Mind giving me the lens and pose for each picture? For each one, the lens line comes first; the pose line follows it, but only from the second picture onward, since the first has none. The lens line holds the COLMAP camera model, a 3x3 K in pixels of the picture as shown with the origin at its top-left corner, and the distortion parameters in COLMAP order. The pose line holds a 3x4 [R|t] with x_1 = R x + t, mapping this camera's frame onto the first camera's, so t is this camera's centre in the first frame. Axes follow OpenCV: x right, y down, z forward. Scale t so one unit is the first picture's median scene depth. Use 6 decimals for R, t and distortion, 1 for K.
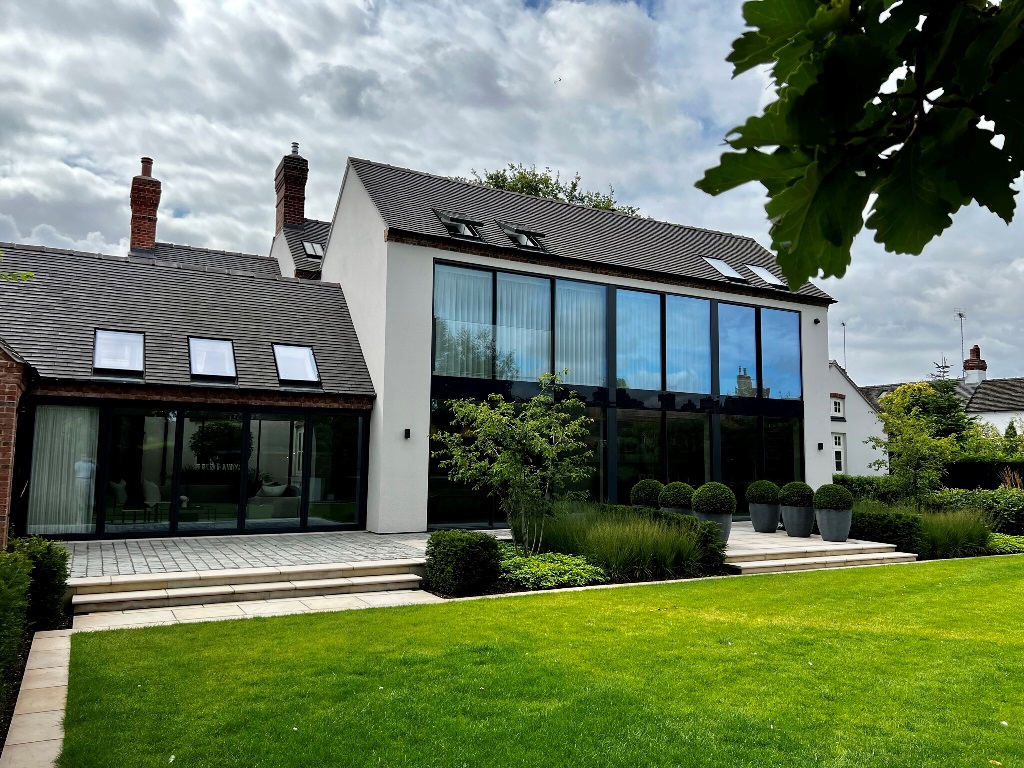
lens RADIAL K [[775.3, 0, 533.2], [0, 775.3, 374.6], [0, 0, 1]] dist [0.053703, -0.051949]
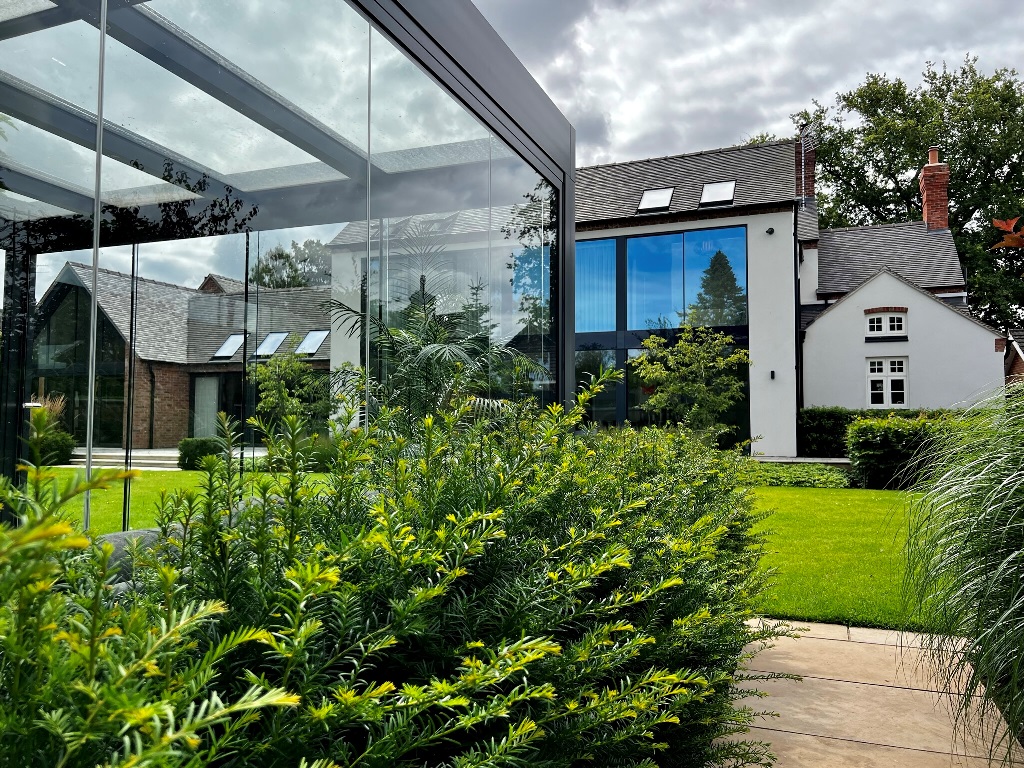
lens RADIAL K [[775.3, 0, 519.1], [0, 775.3, 380.2], [0, 0, 1]] dist [0.053703, -0.051949]
pose [[0.635935, -0.054600, -0.769809, 1.119770], [0.090923, 0.995848, 0.004479, 0.089179], [0.766368, -0.072841, 0.638259, 0.297059]]
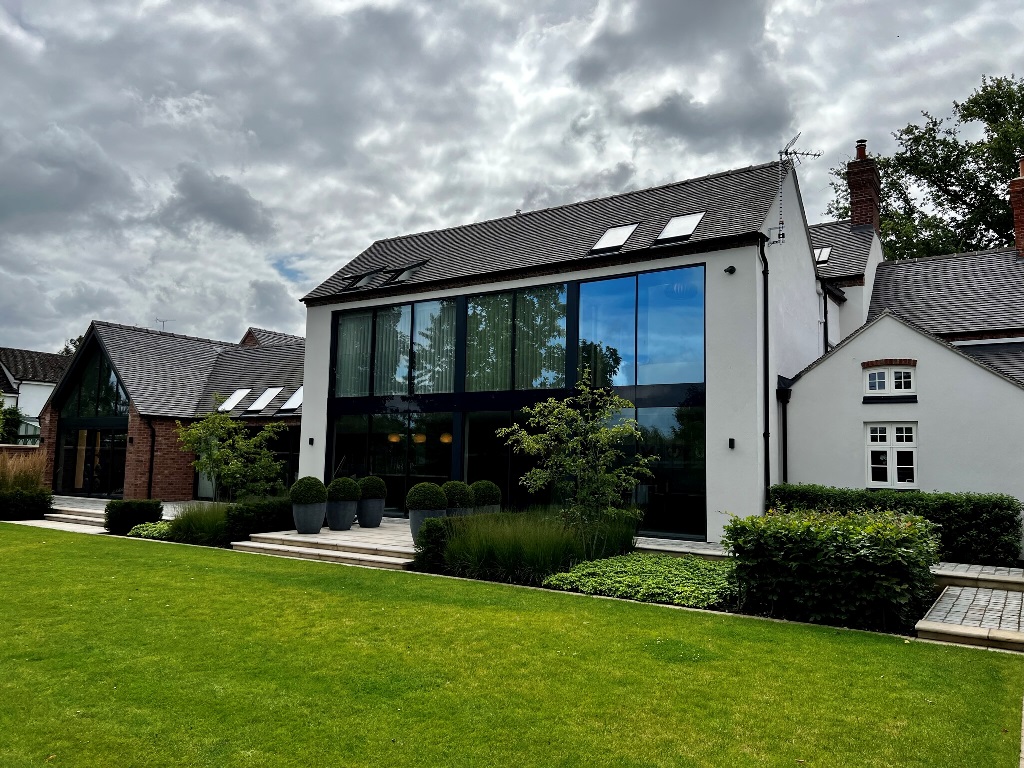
lens RADIAL K [[775.3, 0, 507.9], [0, 775.3, 385.7], [0, 0, 1]] dist [0.053703, -0.051949]
pose [[0.444385, -0.090879, -0.891214, 1.199016], [0.081882, 0.994797, -0.060613, 0.085861], [0.892086, -0.046039, 0.449514, 0.651111]]
